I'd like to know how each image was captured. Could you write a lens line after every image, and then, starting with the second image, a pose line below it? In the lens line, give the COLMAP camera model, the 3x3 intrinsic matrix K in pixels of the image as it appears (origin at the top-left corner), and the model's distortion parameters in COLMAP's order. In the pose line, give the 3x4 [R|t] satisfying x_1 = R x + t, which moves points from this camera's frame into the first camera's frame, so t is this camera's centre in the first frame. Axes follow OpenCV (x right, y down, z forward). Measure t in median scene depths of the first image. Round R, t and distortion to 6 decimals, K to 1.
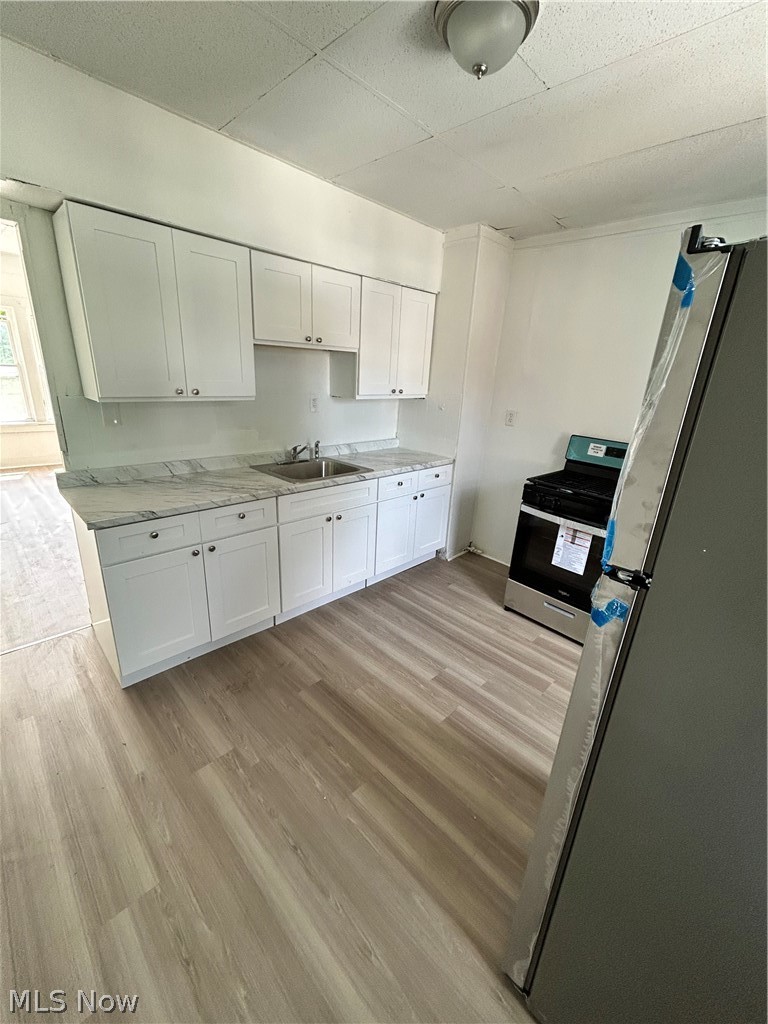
lens RADIAL K [[413.2, 0, 385.4], [0, 413.2, 511.8], [0, 0, 1]] dist [-0.002499, 0.001069]
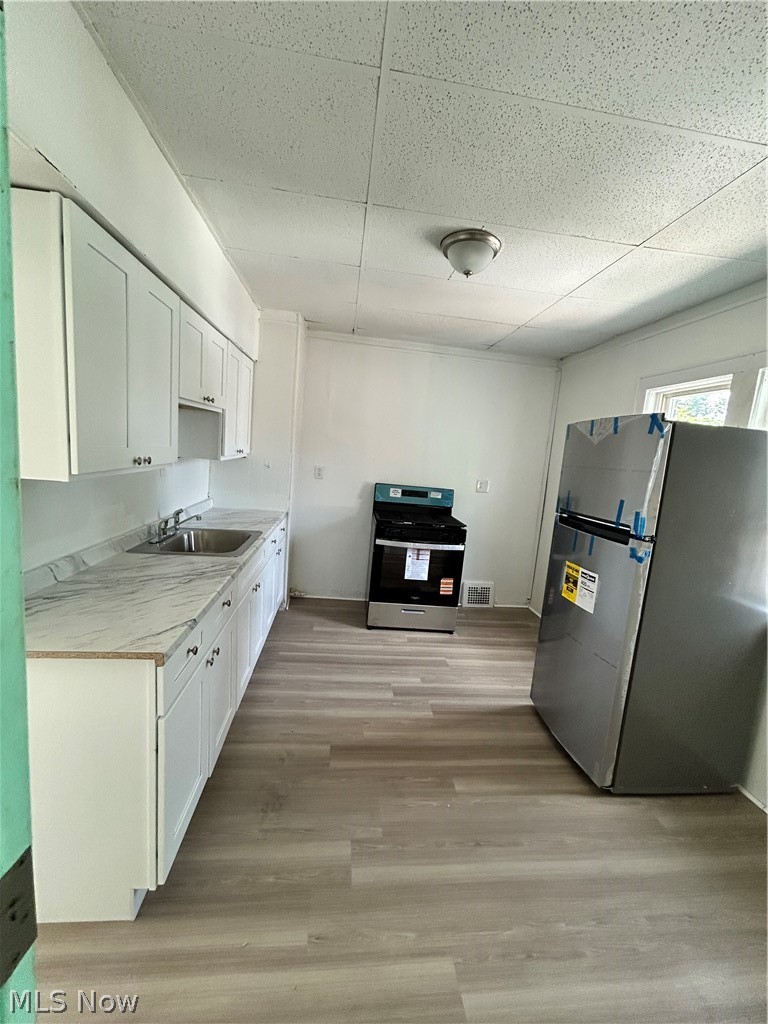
lens RADIAL K [[413.2, 0, 386.0], [0, 413.2, 511.6], [0, 0, 1]] dist [-0.002499, 0.001069]
pose [[0.632777, -0.118093, 0.765276, -0.700610], [0.201673, 0.979328, -0.015631, -0.086504], [-0.747610, 0.164226, 0.643513, 0.170972]]
